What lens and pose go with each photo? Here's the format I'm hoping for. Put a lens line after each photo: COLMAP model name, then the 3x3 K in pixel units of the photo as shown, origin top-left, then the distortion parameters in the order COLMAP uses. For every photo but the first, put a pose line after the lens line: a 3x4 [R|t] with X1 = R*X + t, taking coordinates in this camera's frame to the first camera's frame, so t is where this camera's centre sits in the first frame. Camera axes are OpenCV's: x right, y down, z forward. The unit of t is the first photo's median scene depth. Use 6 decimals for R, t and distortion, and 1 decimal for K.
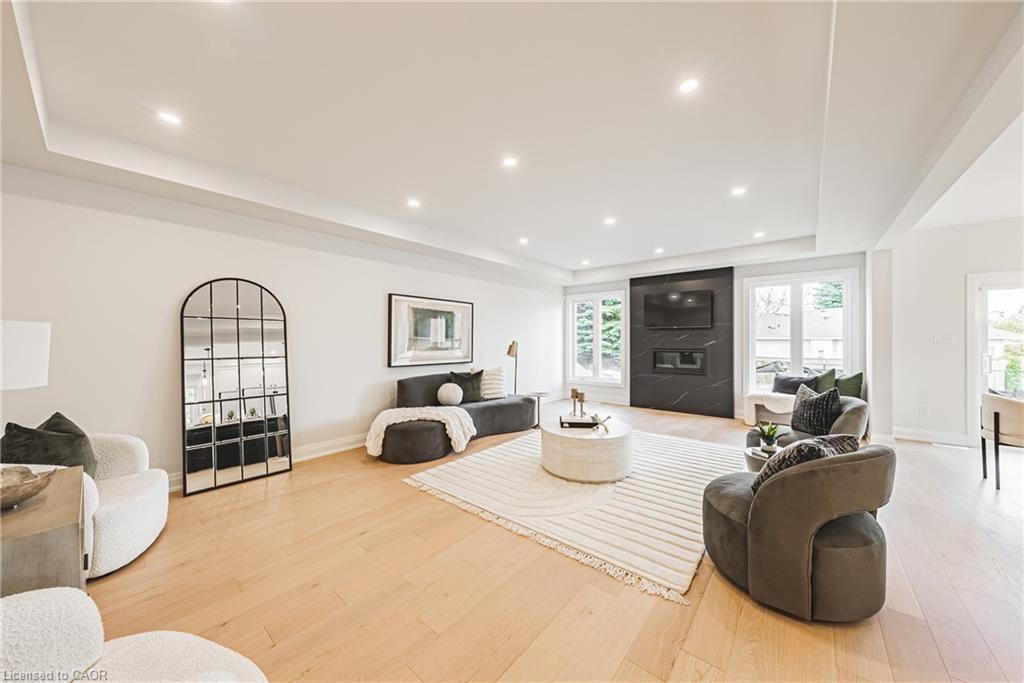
lens RADIAL K [[361.2, 0, 510.9], [0, 361.2, 335.6], [0, 0, 1]] dist [-0.005330, -0.000019]
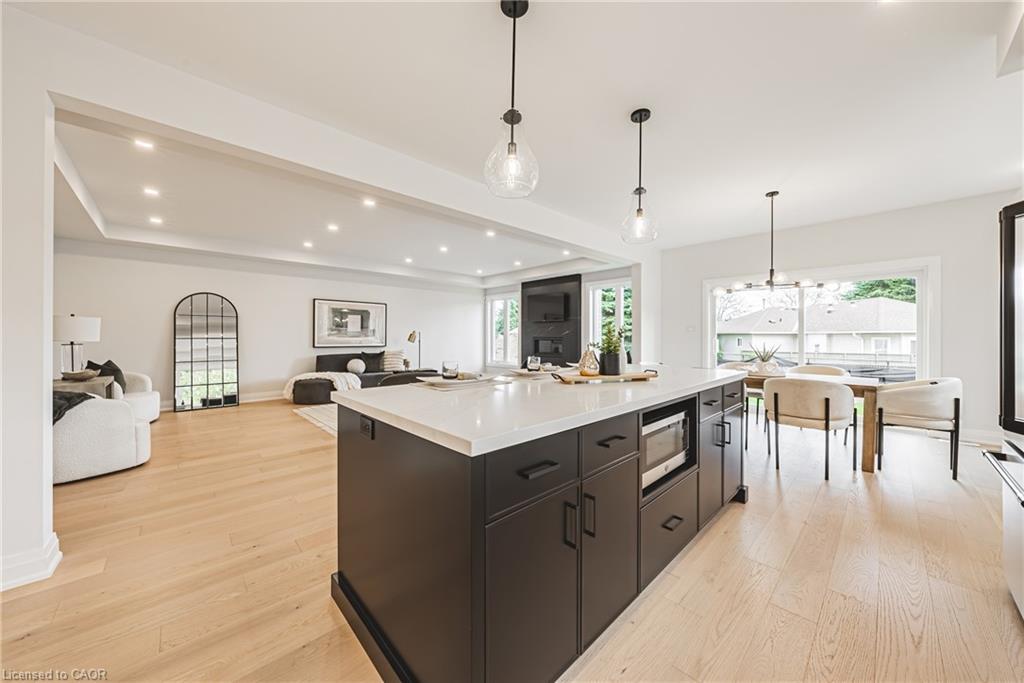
lens RADIAL K [[384.6, 0, 528.0], [0, 384.6, 331.9], [0, 0, 1]] dist [0.001138, 0.000135]
pose [[0.992439, 0.000317, -0.122738, 0.677030], [-0.000372, 1.000000, -0.000428, 0.020764], [0.122738, 0.000470, 0.992439, -0.442216]]
